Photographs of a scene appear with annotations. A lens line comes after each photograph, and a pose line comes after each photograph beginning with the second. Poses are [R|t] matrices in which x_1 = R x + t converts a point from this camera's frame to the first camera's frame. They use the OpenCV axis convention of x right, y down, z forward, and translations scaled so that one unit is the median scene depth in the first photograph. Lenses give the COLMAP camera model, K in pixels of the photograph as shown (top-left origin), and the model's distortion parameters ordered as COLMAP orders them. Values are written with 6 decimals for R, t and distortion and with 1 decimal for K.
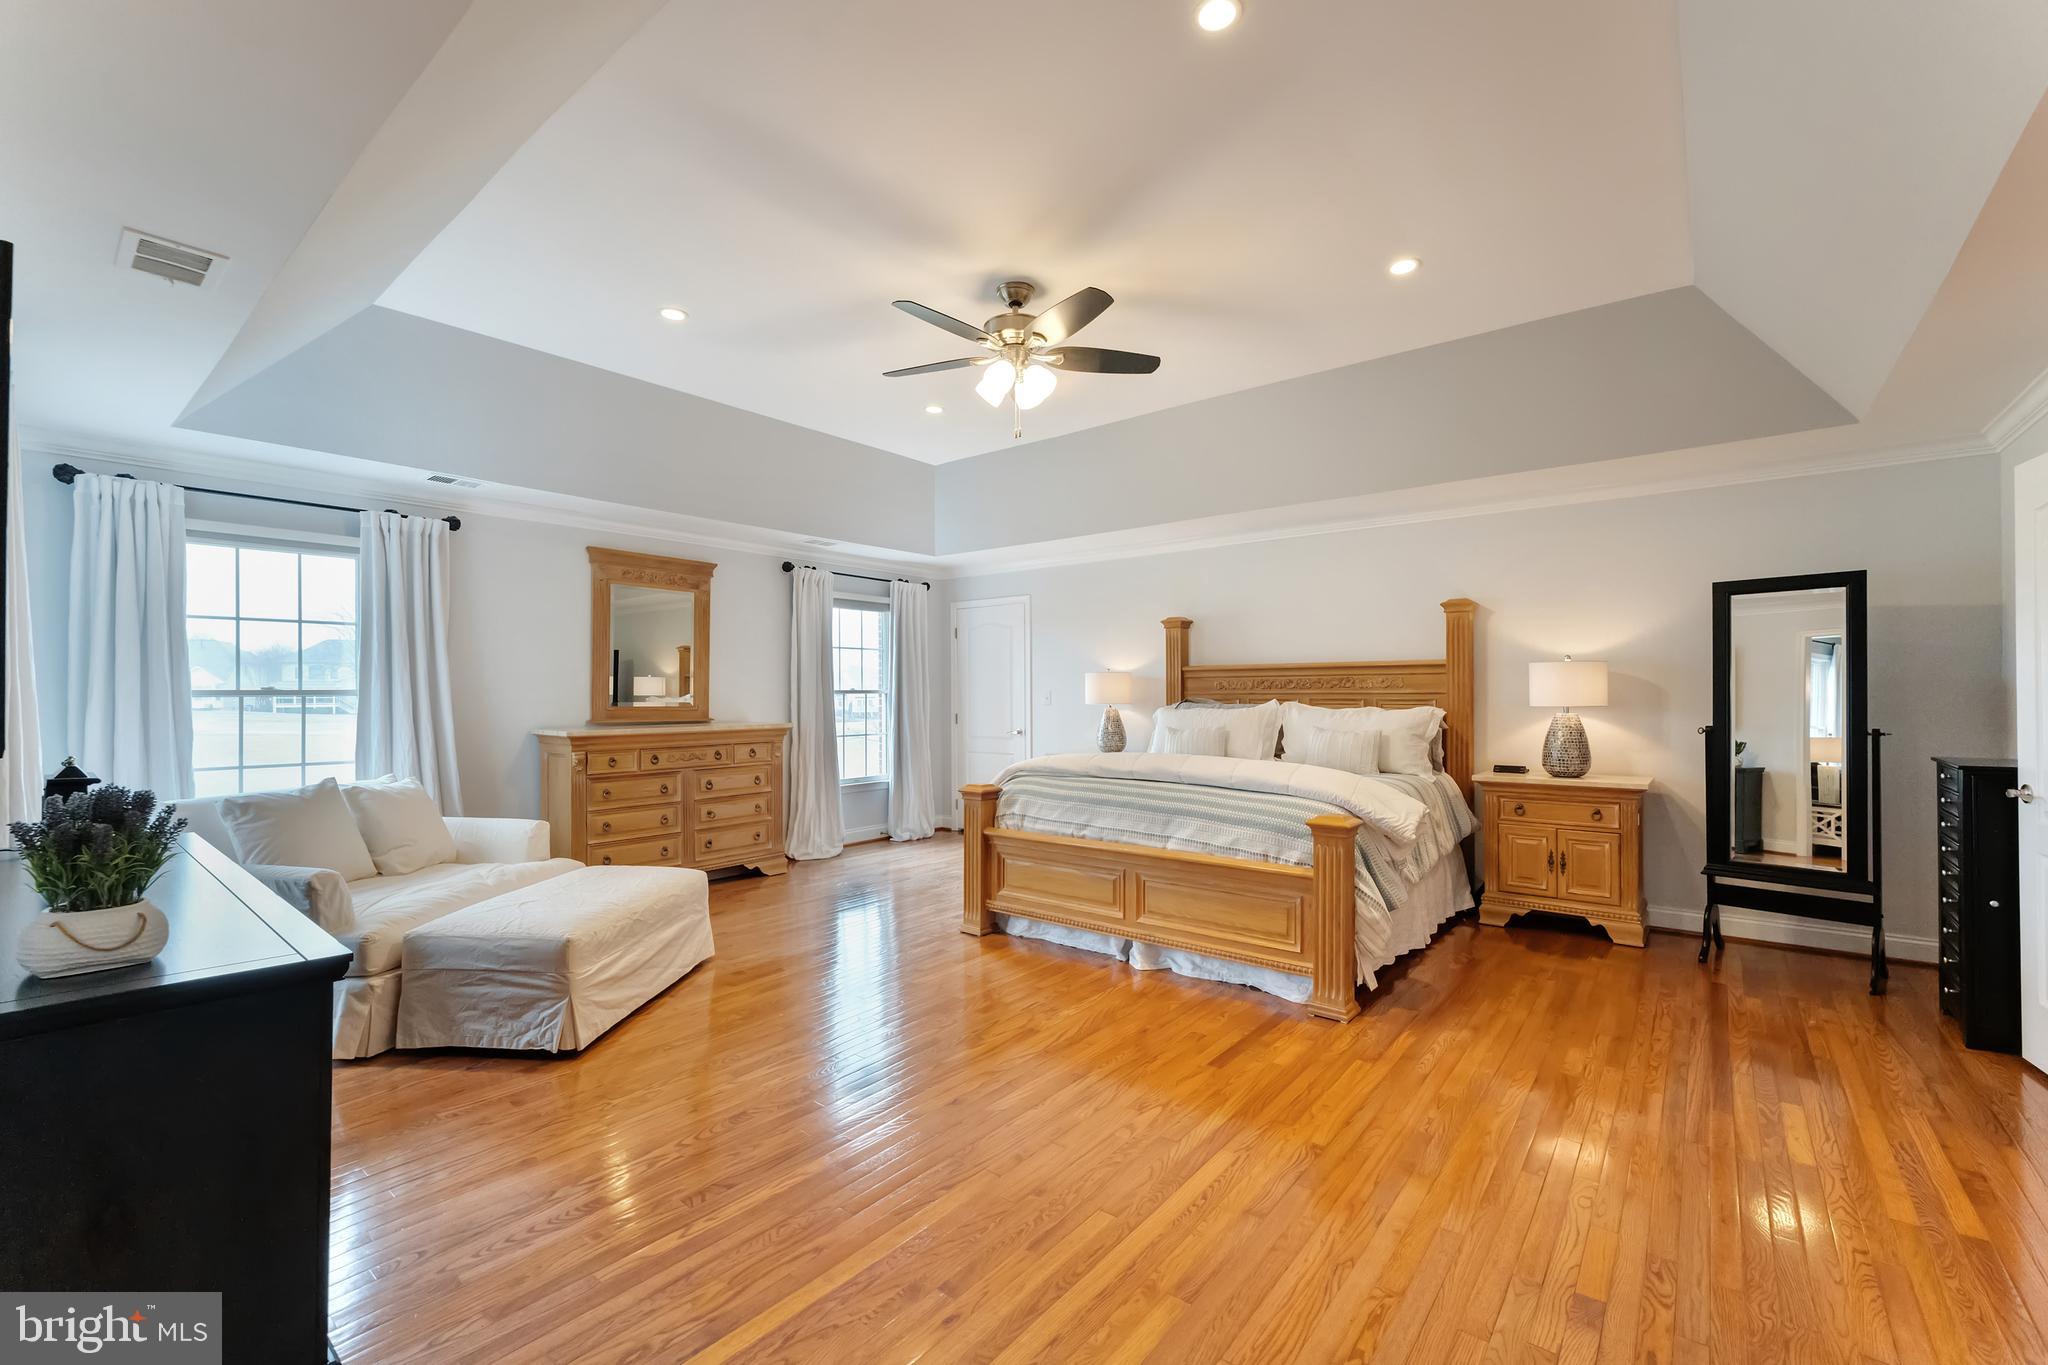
lens RADIAL K [[834.1, 0, 973.4], [0, 834.1, 680.8], [0, 0, 1]] dist [-0.002492, -0.000200]
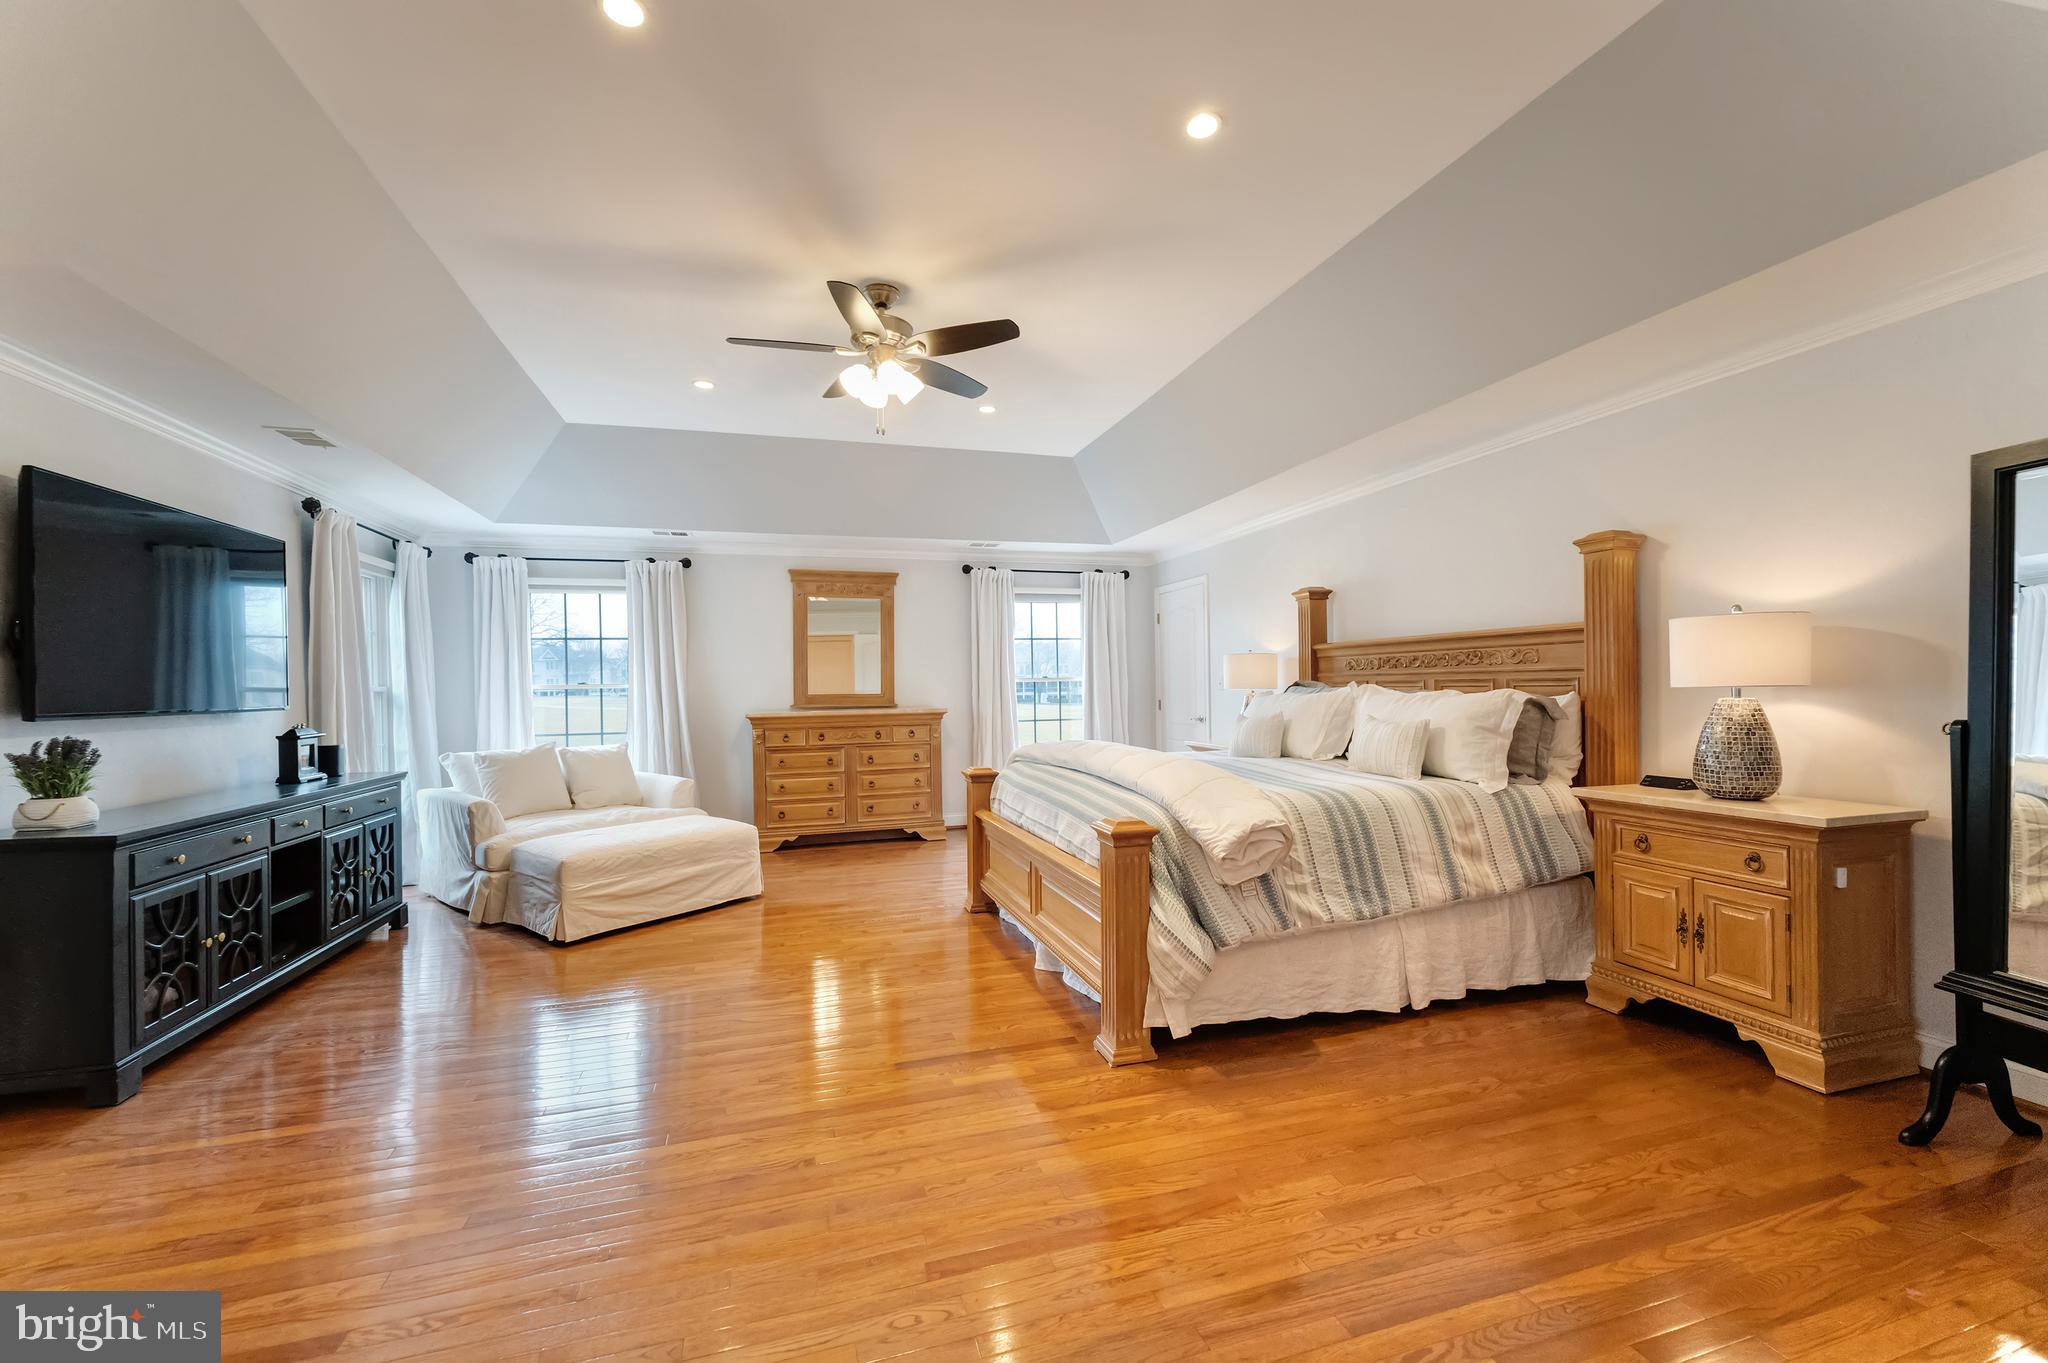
lens RADIAL K [[784.0, 0, 1024.0], [0, 784.0, 681.5], [0, 0, 1]] dist [0.002130, 0.000080]
pose [[0.841461, -0.013657, -0.540145, 0.575915], [0.021962, 0.999719, 0.008936, 0.009752], [0.539871, -0.019381, 0.841524, 0.209896]]
